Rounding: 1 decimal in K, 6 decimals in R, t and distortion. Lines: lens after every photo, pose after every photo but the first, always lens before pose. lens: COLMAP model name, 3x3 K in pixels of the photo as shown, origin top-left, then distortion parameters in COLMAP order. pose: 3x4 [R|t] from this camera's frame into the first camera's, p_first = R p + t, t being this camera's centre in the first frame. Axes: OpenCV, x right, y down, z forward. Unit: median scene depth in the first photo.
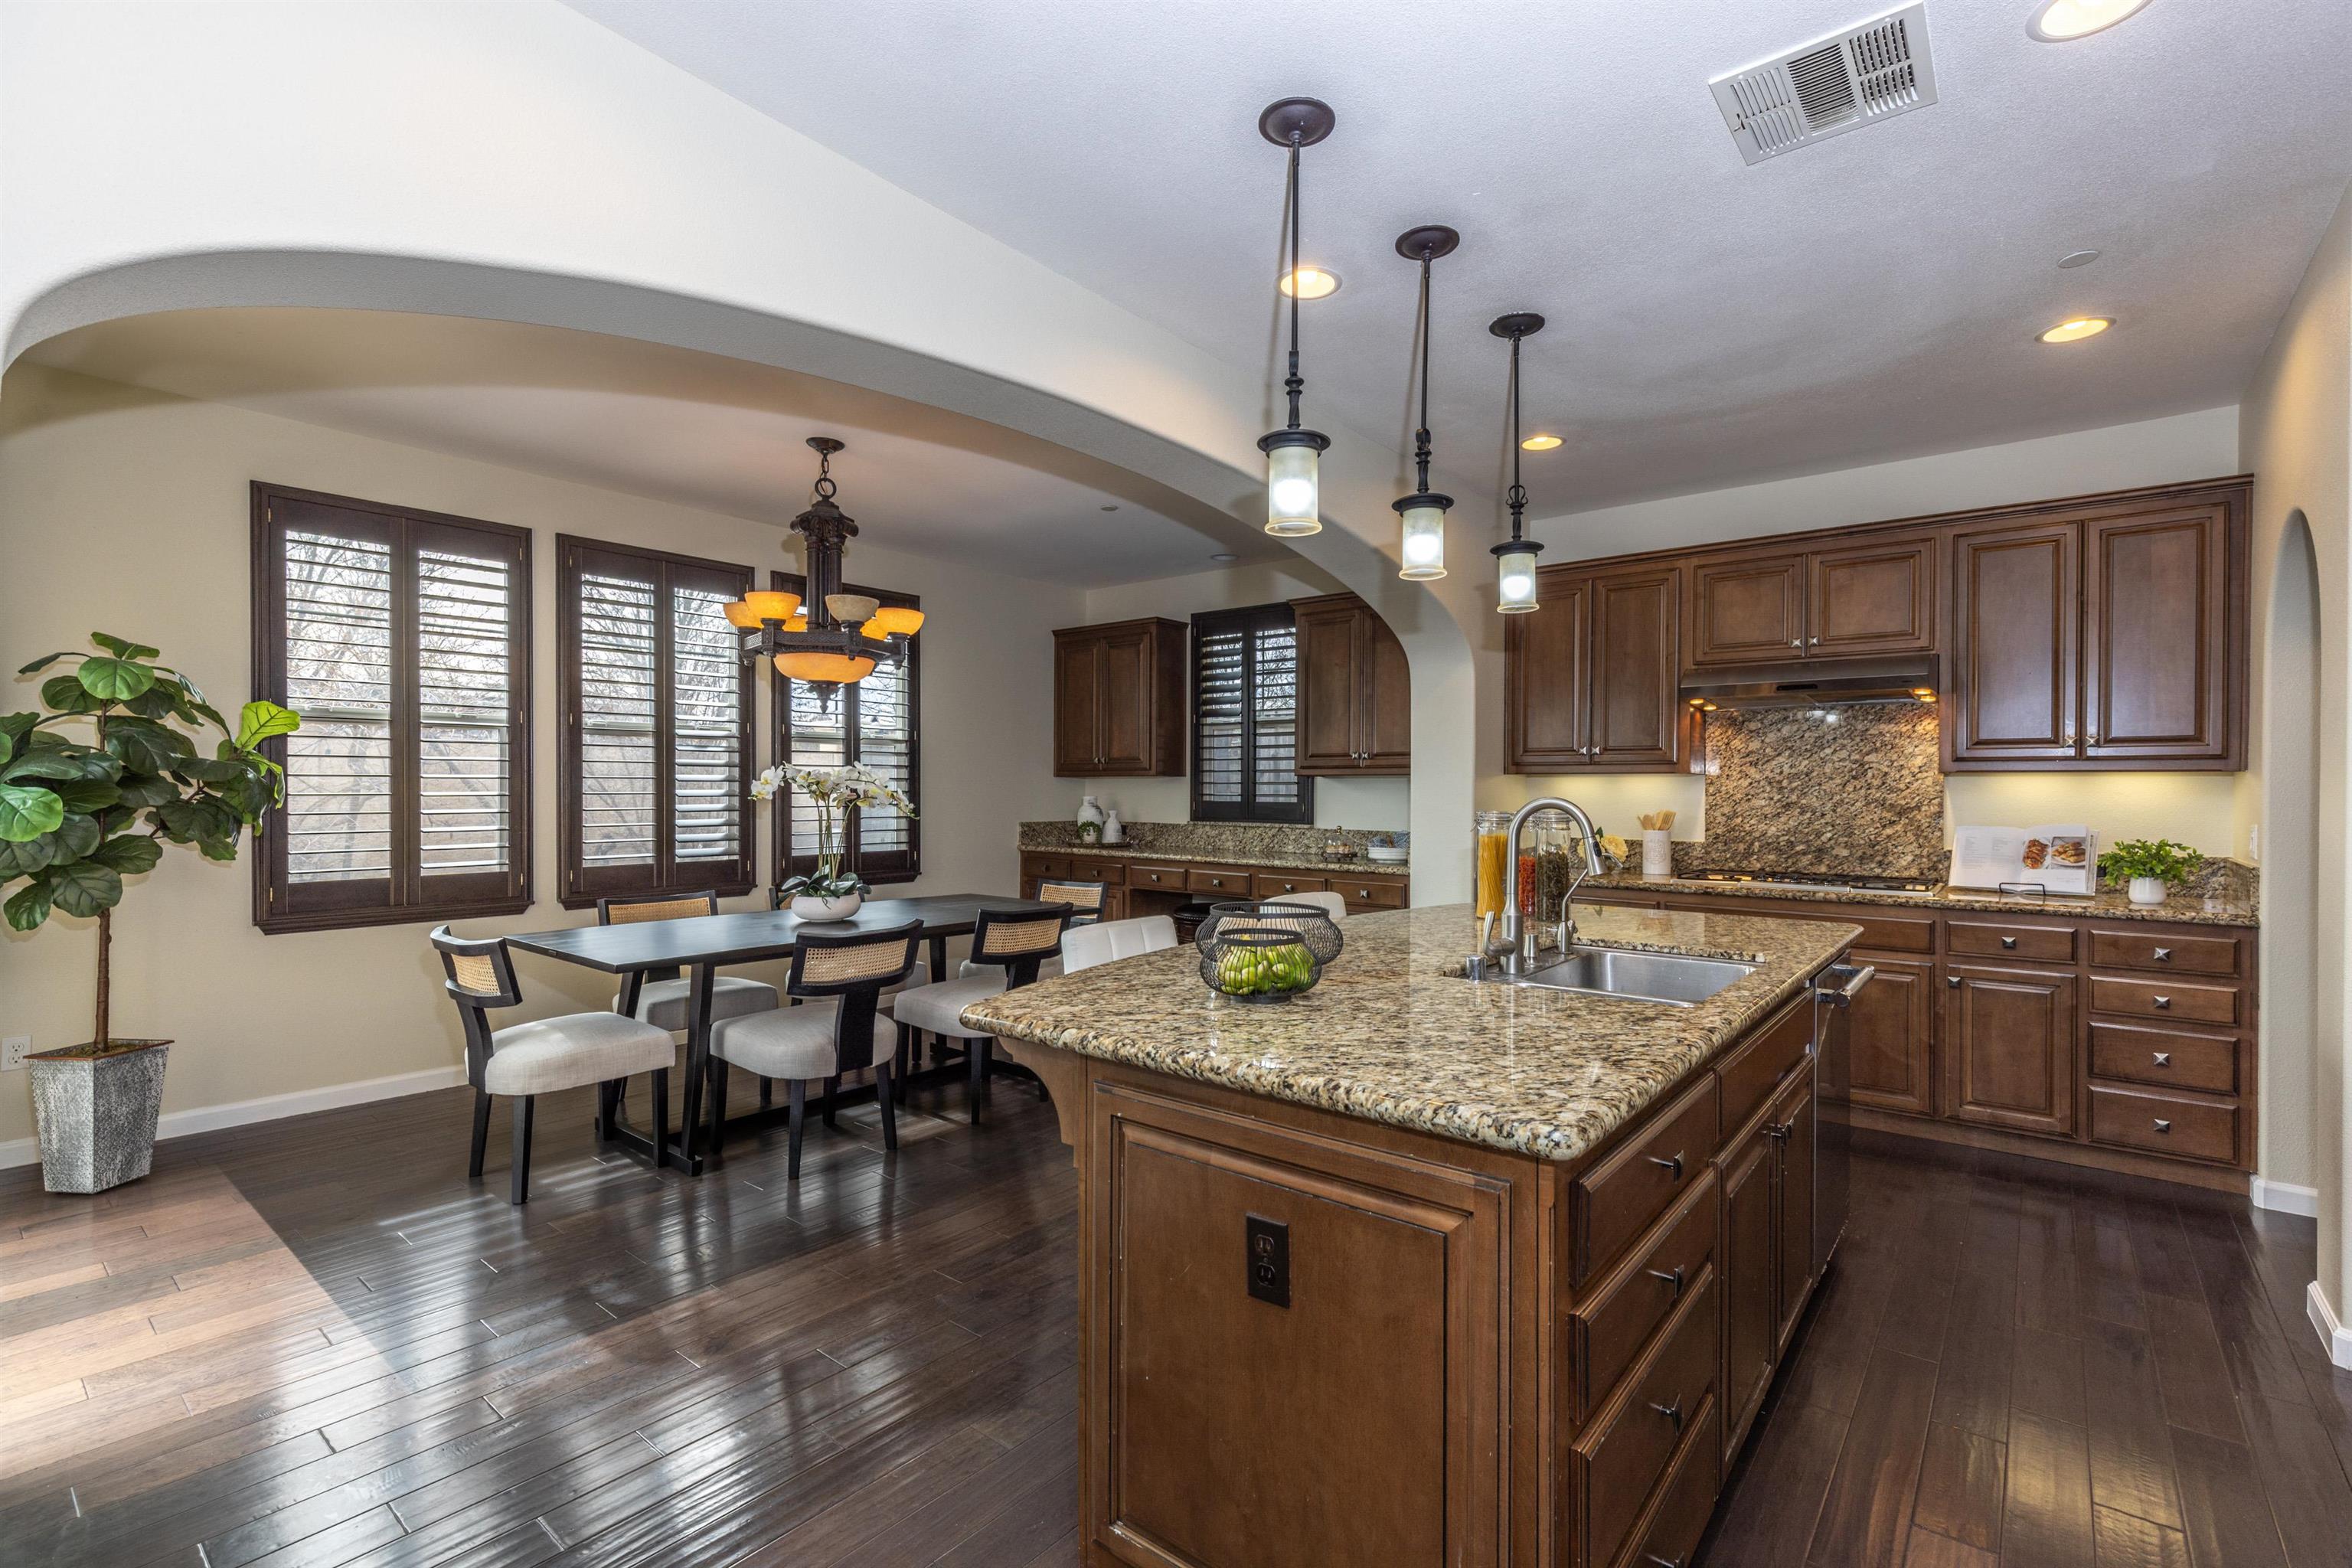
lens RADIAL K [[1059.3, 0, 1191.2], [0, 1059.3, 790.8], [0, 0, 1]] dist [0.010670, -0.000179]
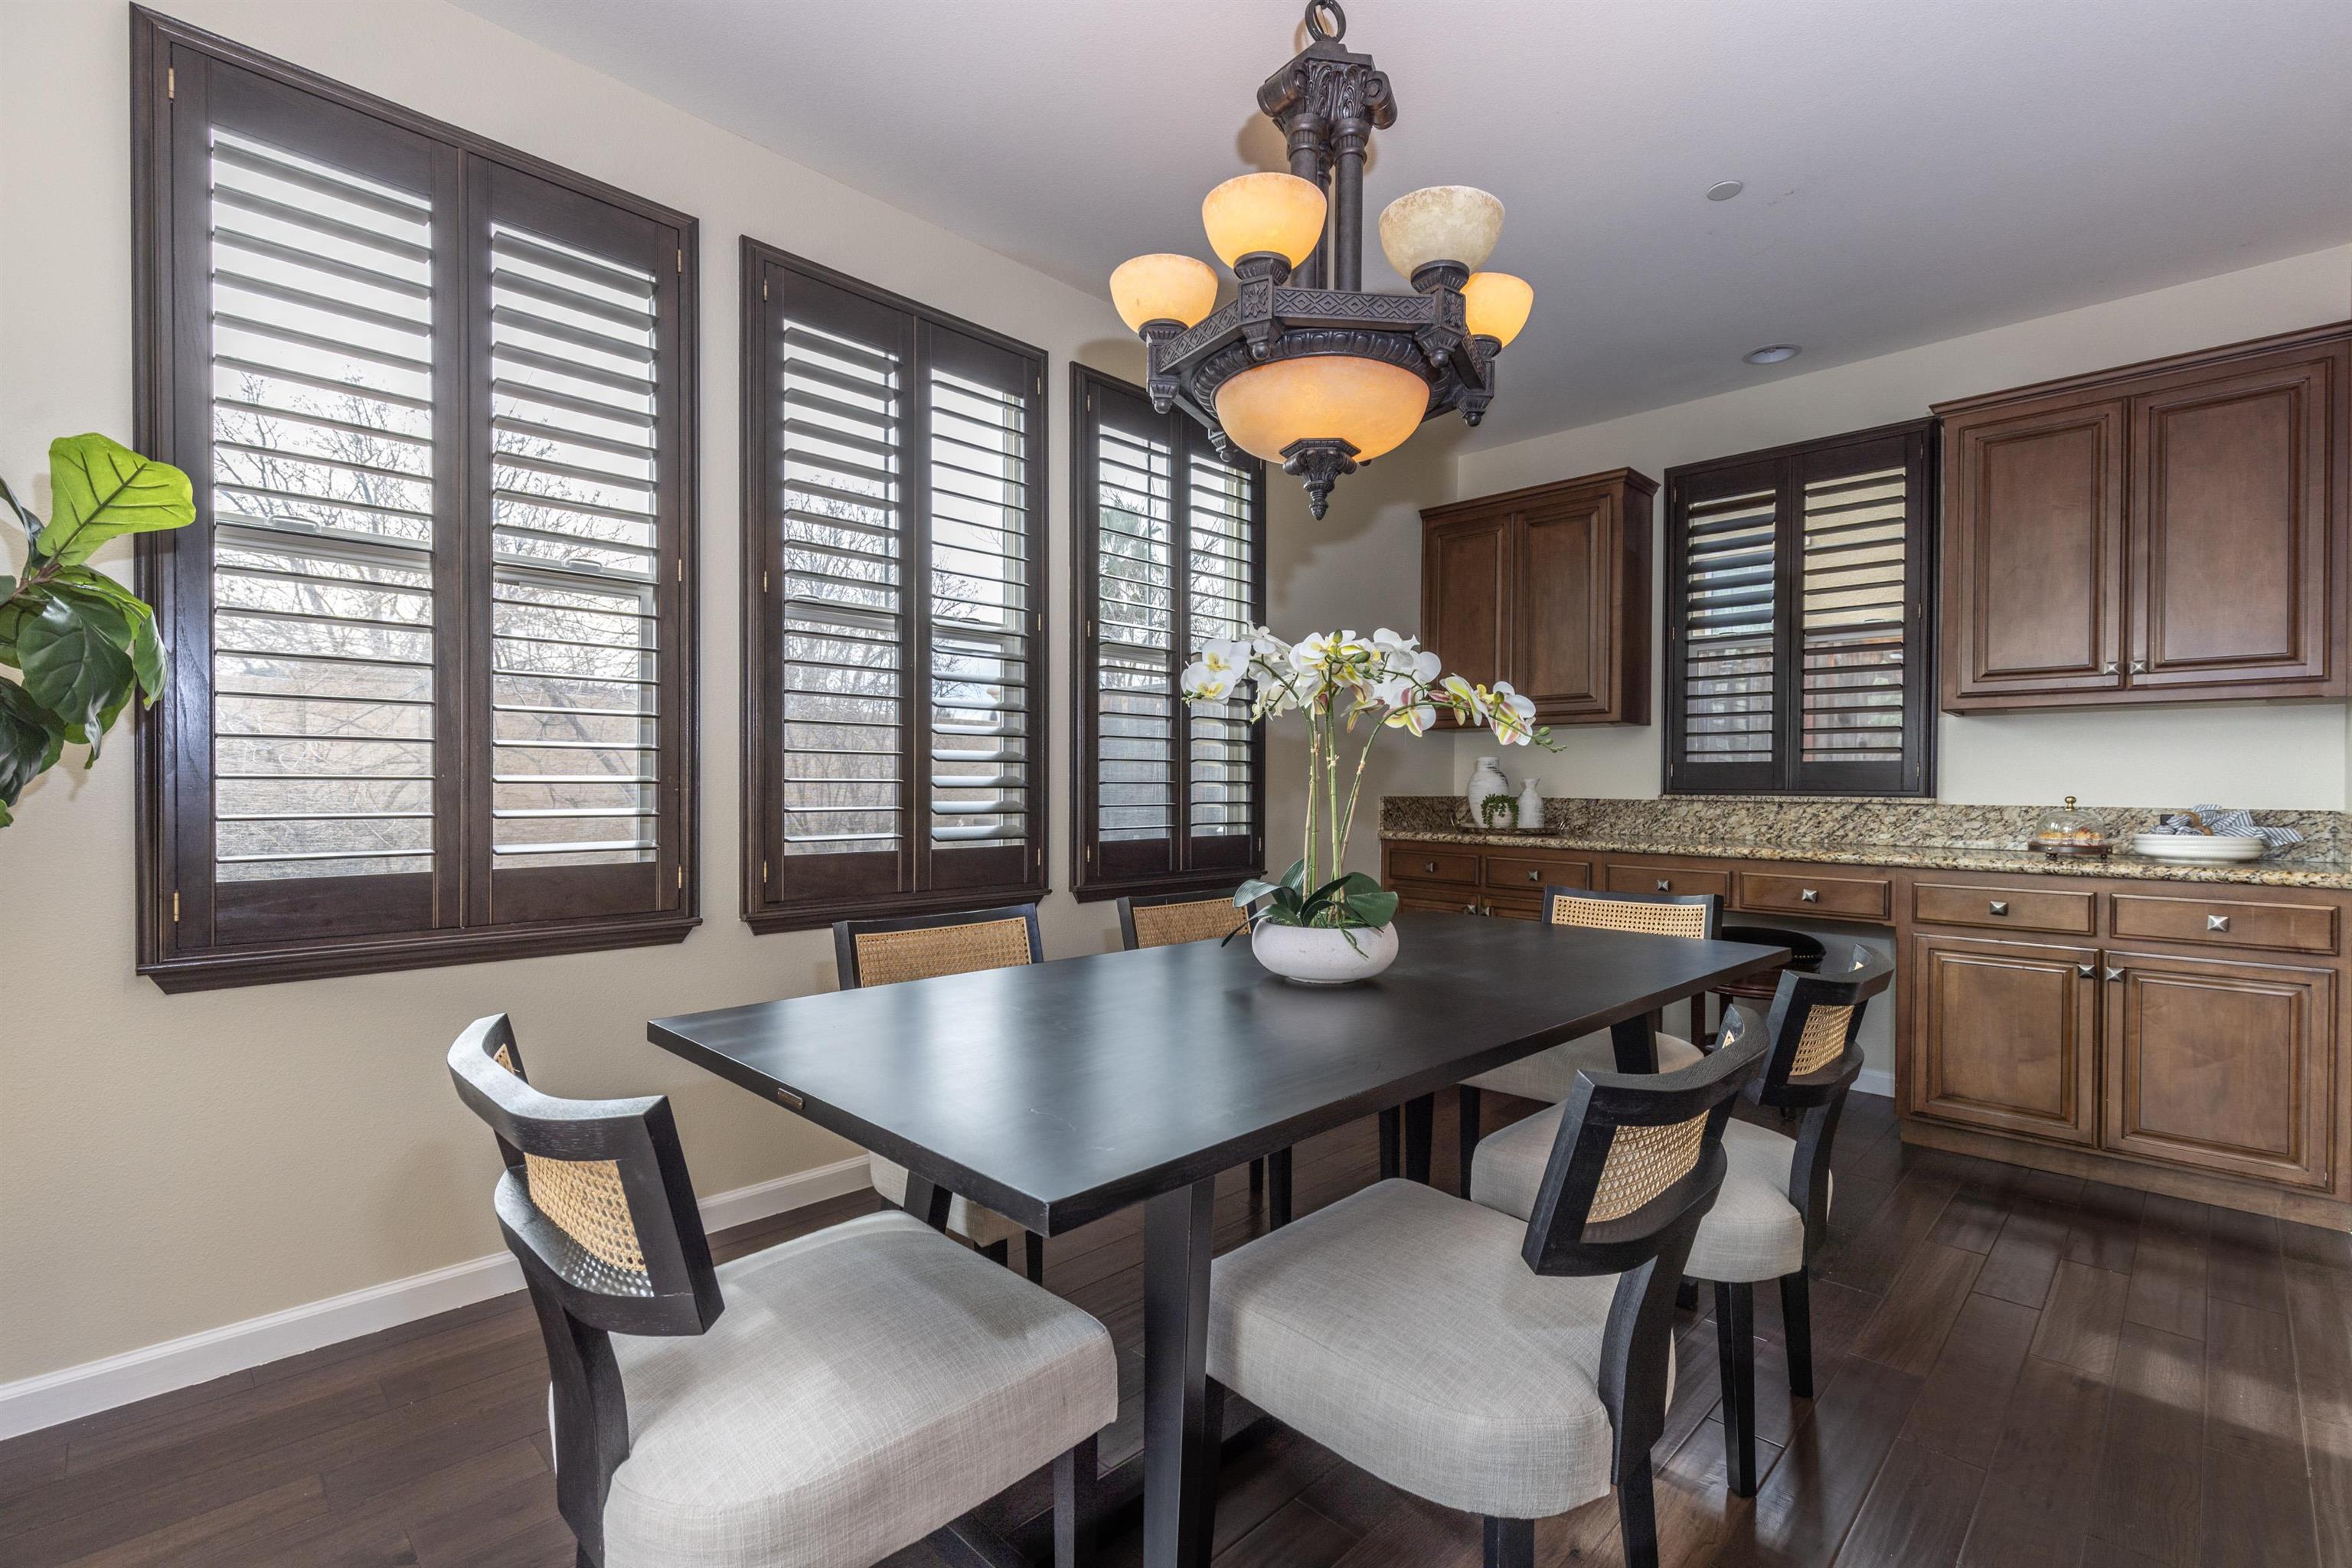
lens RADIAL K [[1059.3, 0, 1198.8], [0, 1059.3, 784.4], [0, 0, 1]] dist [0.010670, -0.000179]
pose [[0.996224, 0.003861, -0.086734, -0.323279], [-0.004134, 0.999987, -0.002964, 0.037257], [0.086721, 0.003311, 0.996227, 0.491684]]
